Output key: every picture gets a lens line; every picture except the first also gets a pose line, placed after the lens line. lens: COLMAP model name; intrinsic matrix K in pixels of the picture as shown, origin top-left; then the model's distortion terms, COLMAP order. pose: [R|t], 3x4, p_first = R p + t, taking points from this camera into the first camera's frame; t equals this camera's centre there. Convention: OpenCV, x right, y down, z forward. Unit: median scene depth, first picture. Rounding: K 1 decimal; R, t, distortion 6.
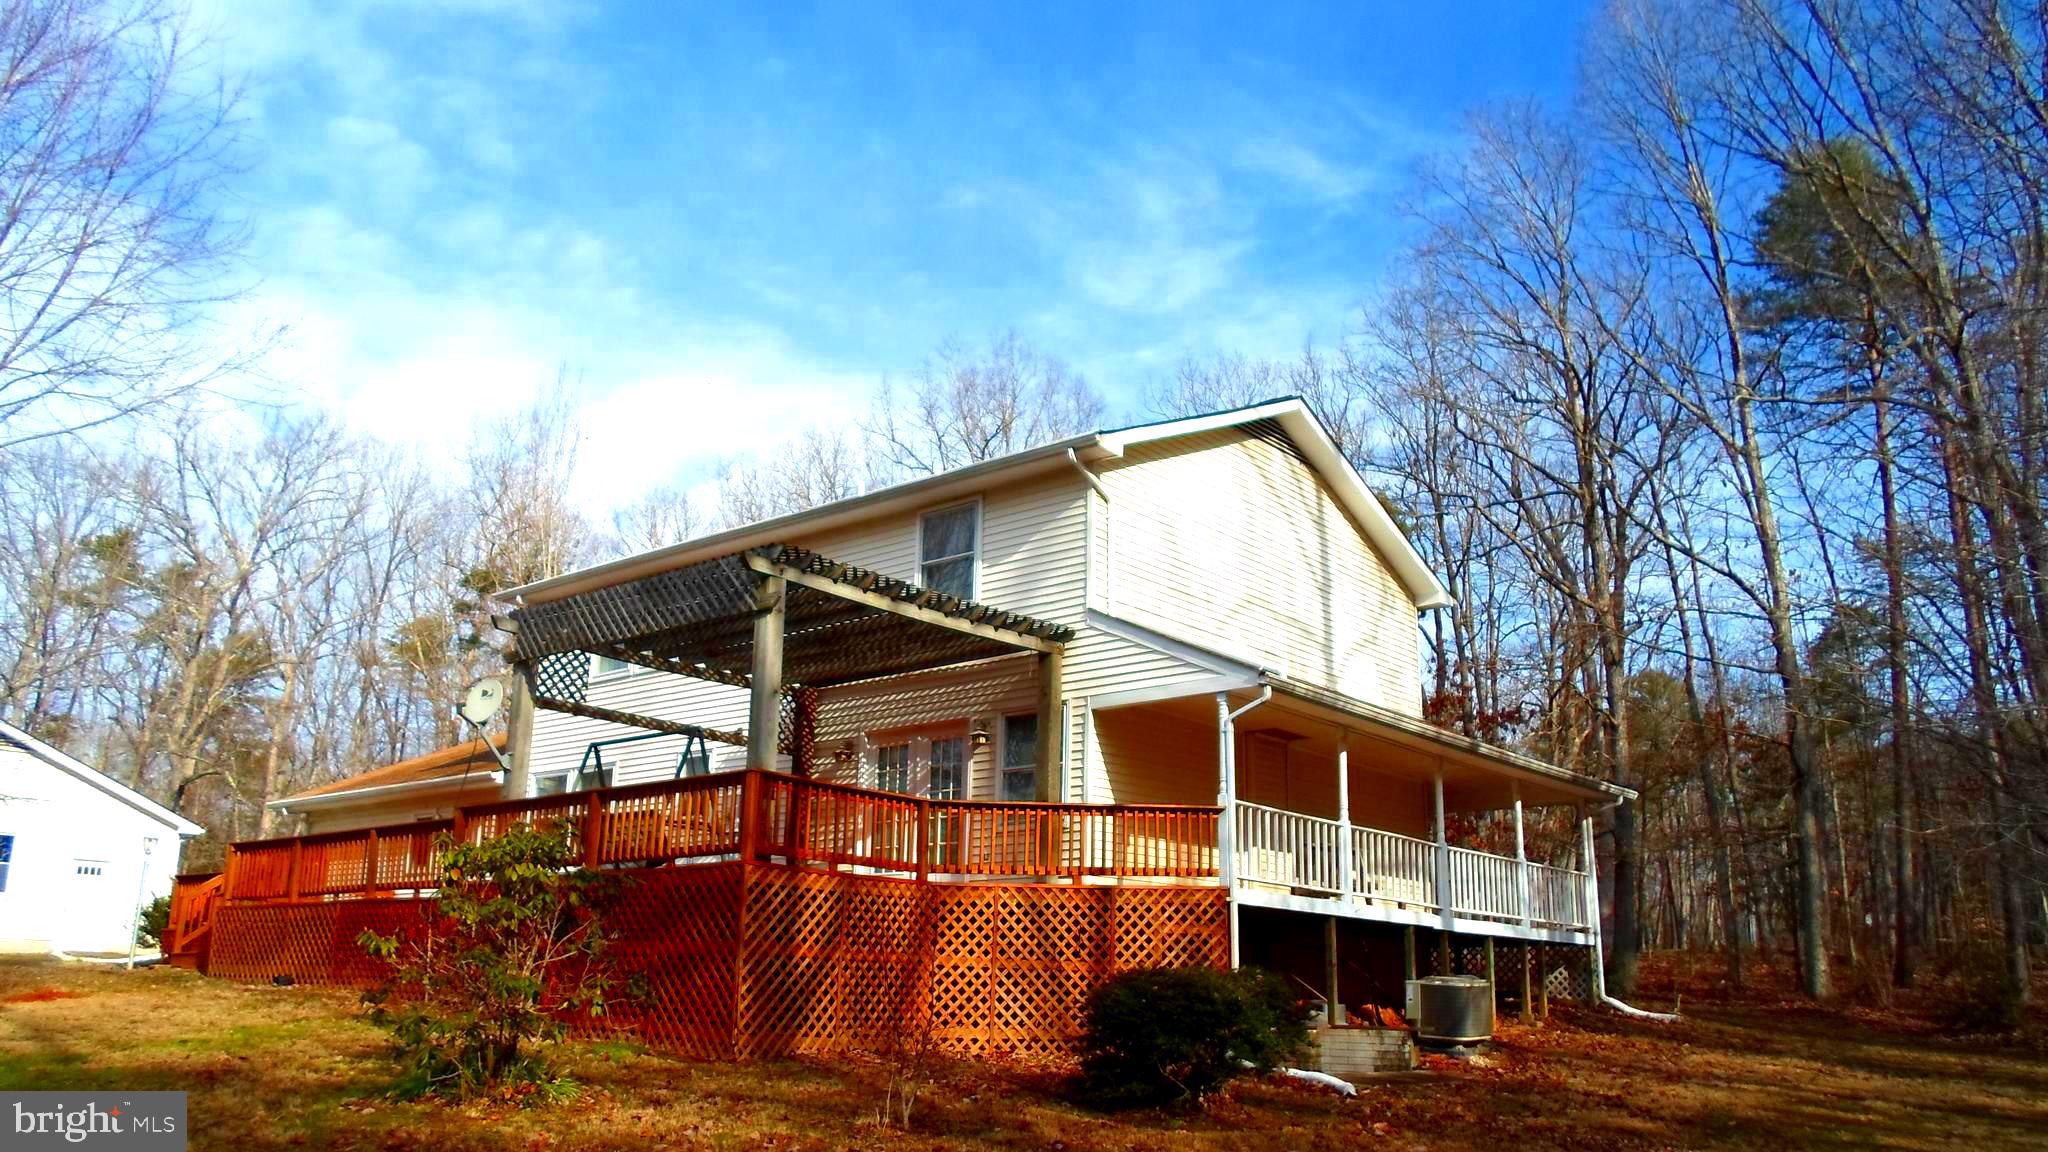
lens RADIAL K [[1573.8, 0, 1031.6], [0, 1573.8, 567.3], [0, 0, 1]] dist [-0.024270, -0.000348]
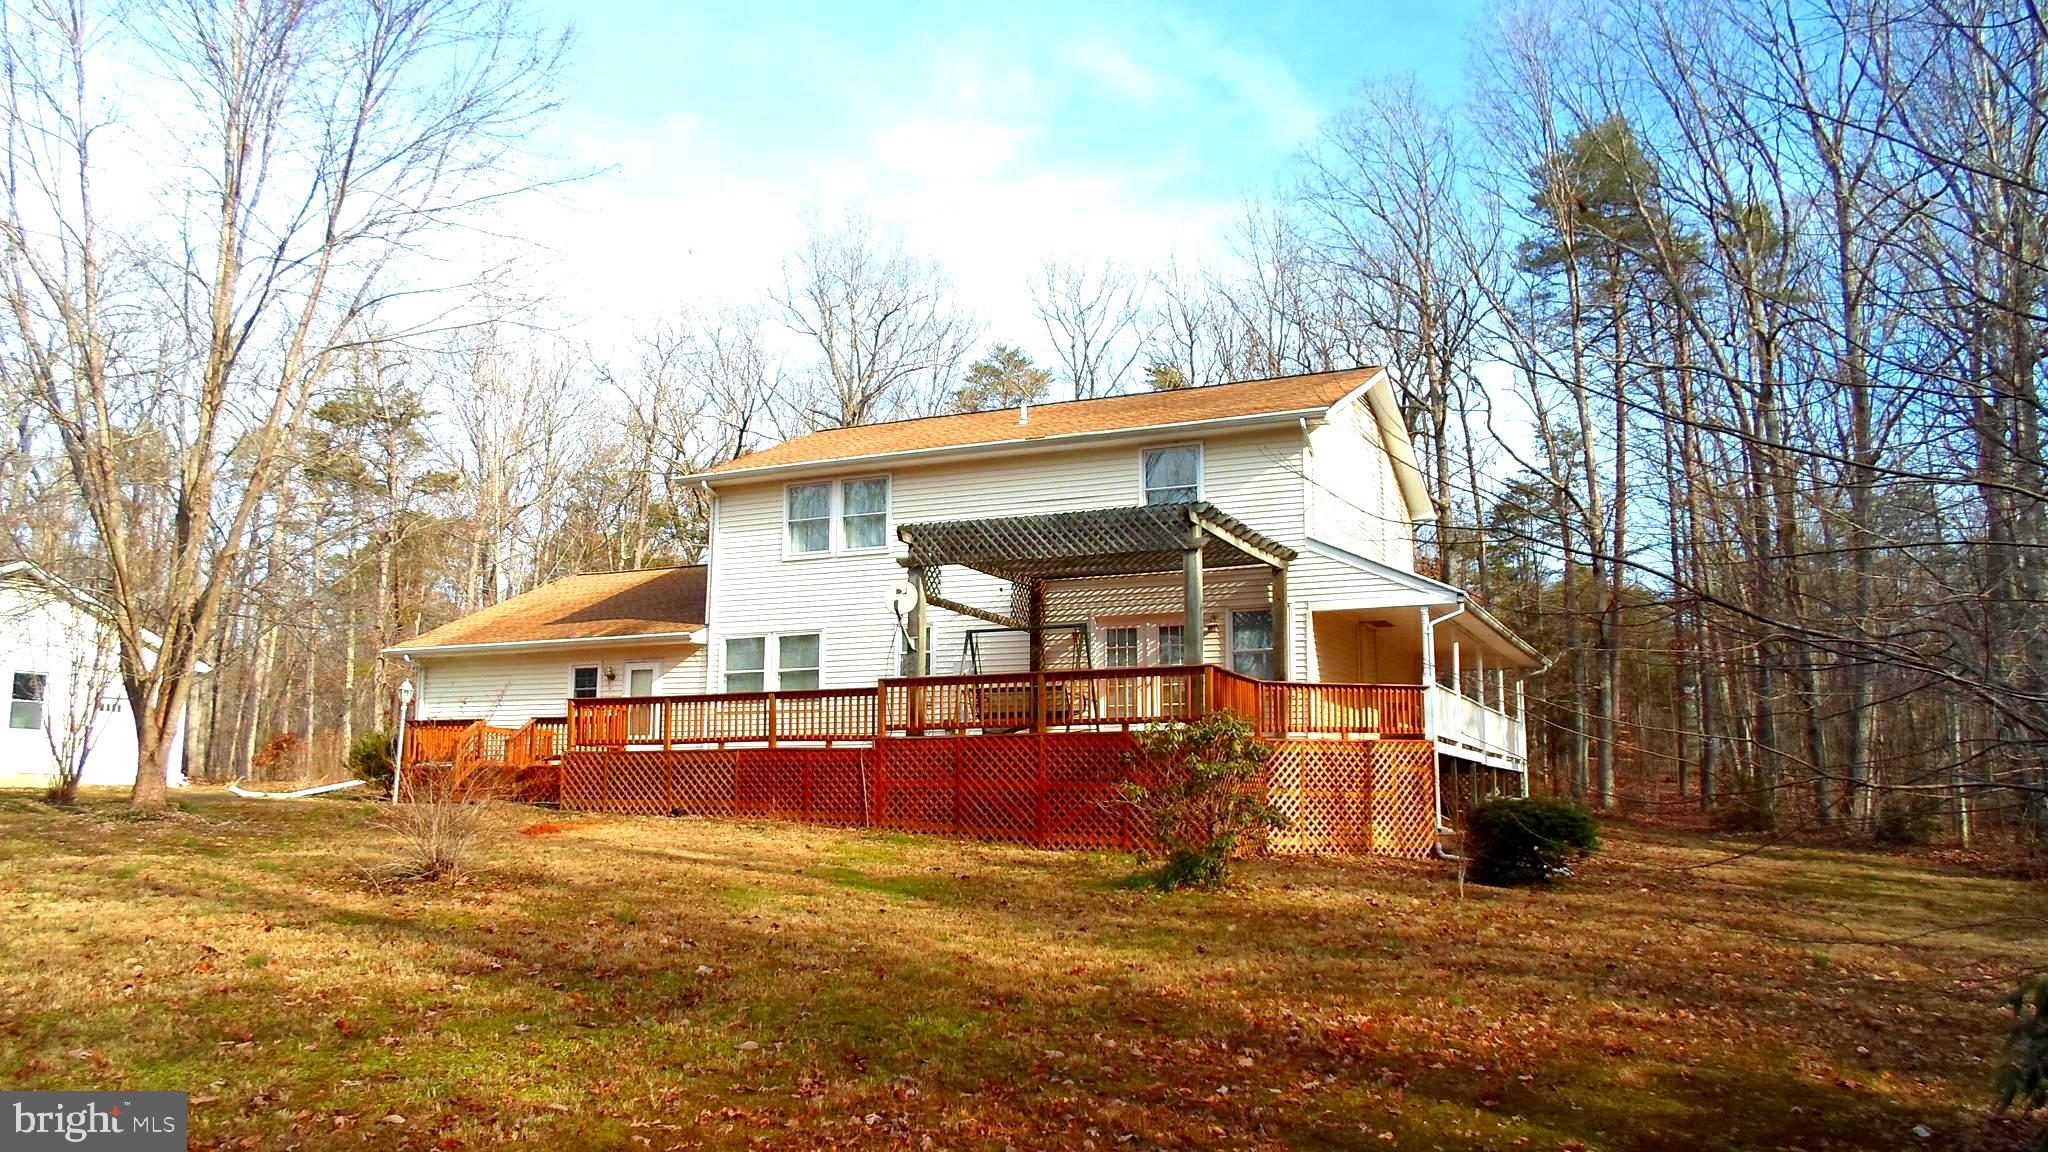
lens RADIAL K [[1573.8, 0, 1012.5], [0, 1573.8, 578.9], [0, 0, 1]] dist [-0.024270, -0.000348]
pose [[0.967610, 0.025241, 0.251187, -0.545431], [-0.055559, 0.991886, 0.114350, -0.078429], [-0.246262, -0.124602, 0.961160, -0.248377]]
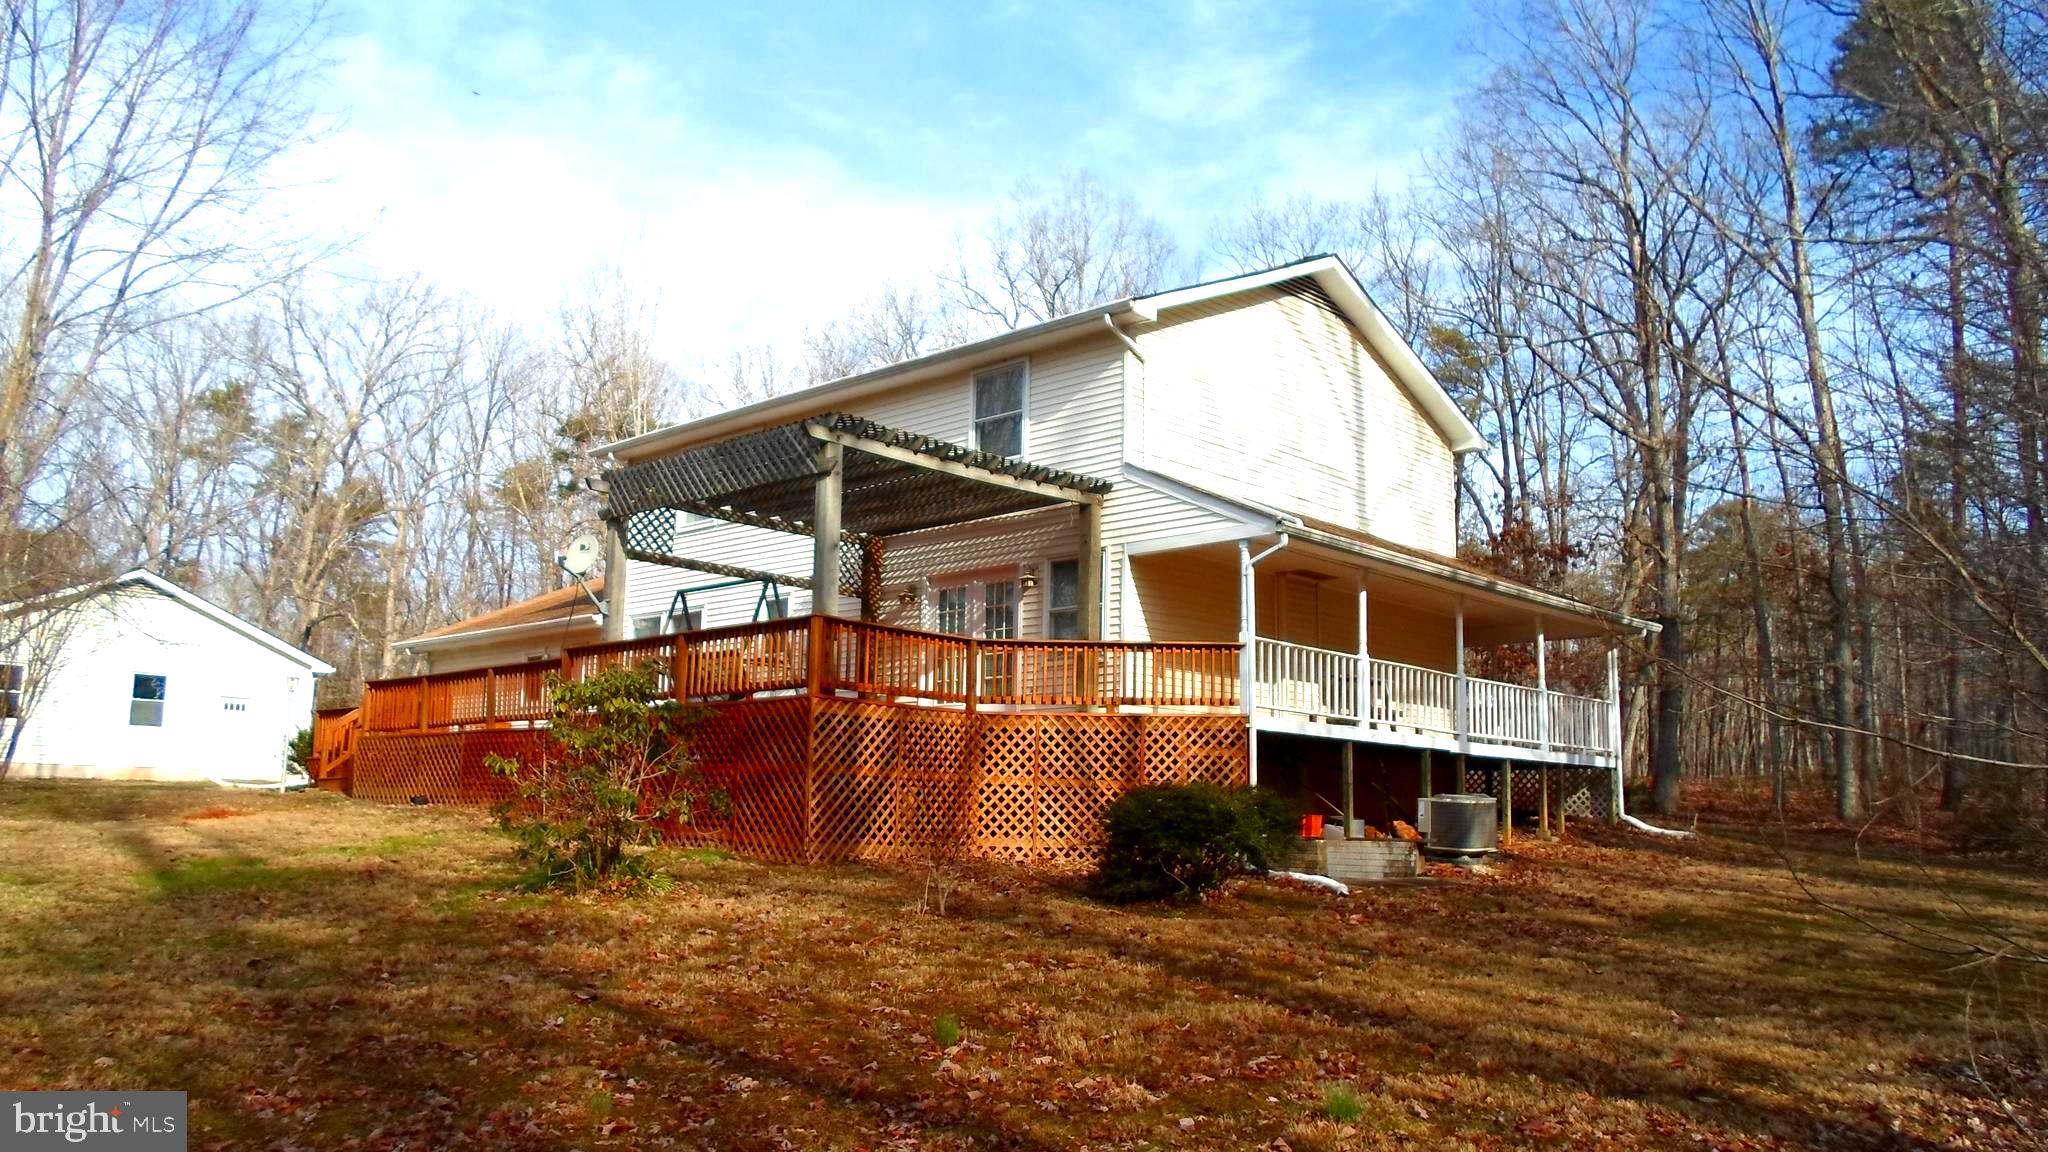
lens RADIAL K [[1573.8, 0, 1028.7], [0, 1573.8, 571.2], [0, 0, 1]] dist [-0.024270, -0.000348]
pose [[0.998169, -0.009659, -0.059712, 0.033448], [0.016039, 0.994097, 0.107303, -0.016753], [0.058323, -0.108064, 0.992432, -0.088172]]
